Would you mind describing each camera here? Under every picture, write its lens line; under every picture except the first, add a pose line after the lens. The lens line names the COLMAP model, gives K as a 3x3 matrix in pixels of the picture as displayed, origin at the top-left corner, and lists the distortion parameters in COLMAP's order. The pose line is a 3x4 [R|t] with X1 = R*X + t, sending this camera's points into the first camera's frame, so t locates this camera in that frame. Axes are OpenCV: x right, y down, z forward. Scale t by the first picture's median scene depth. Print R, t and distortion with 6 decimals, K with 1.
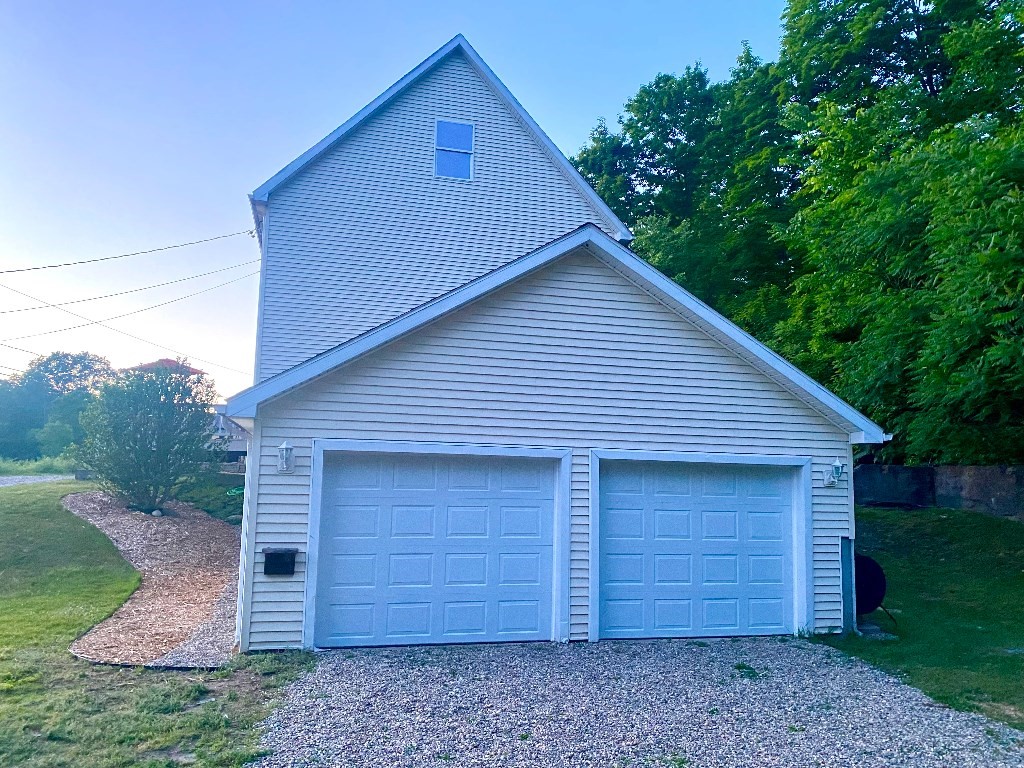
lens RADIAL K [[772.3, 0, 511.0], [0, 772.3, 381.2], [0, 0, 1]] dist [-0.006427, -0.000263]
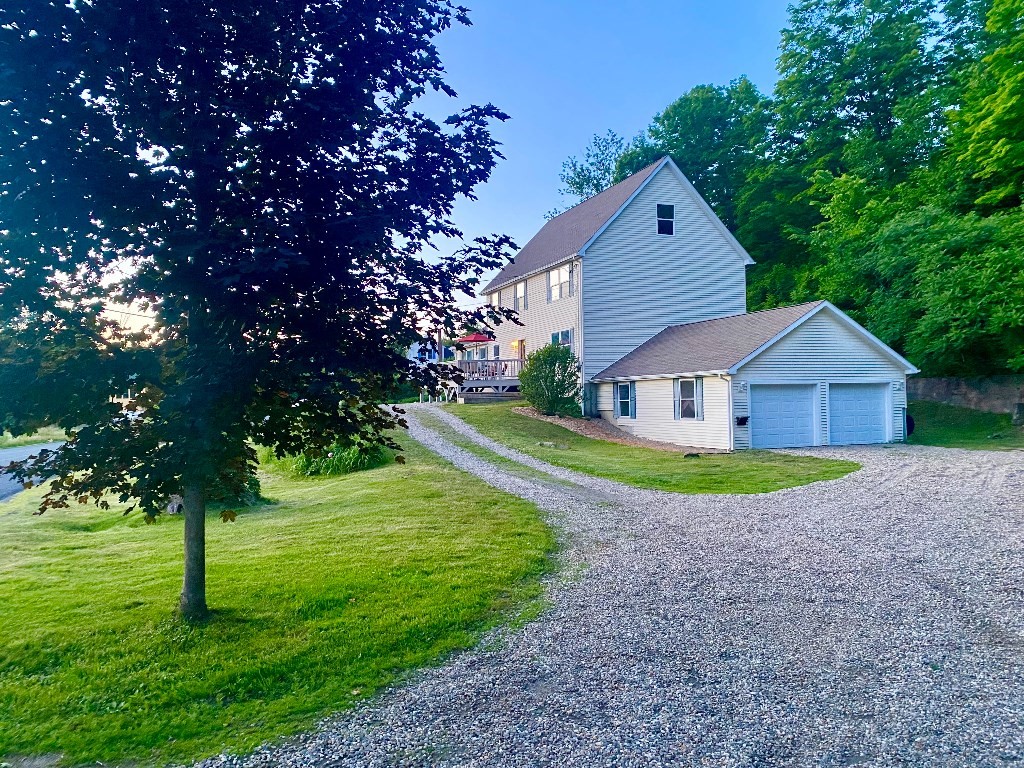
lens RADIAL K [[772.3, 0, 512.5], [0, 772.3, 386.7], [0, 0, 1]] dist [-0.006427, -0.000263]
pose [[0.990755, -0.042008, 0.128995, -1.282156], [0.027909, 0.993626, 0.109217, -0.208435], [-0.132761, -0.104608, 0.985612, -1.497671]]
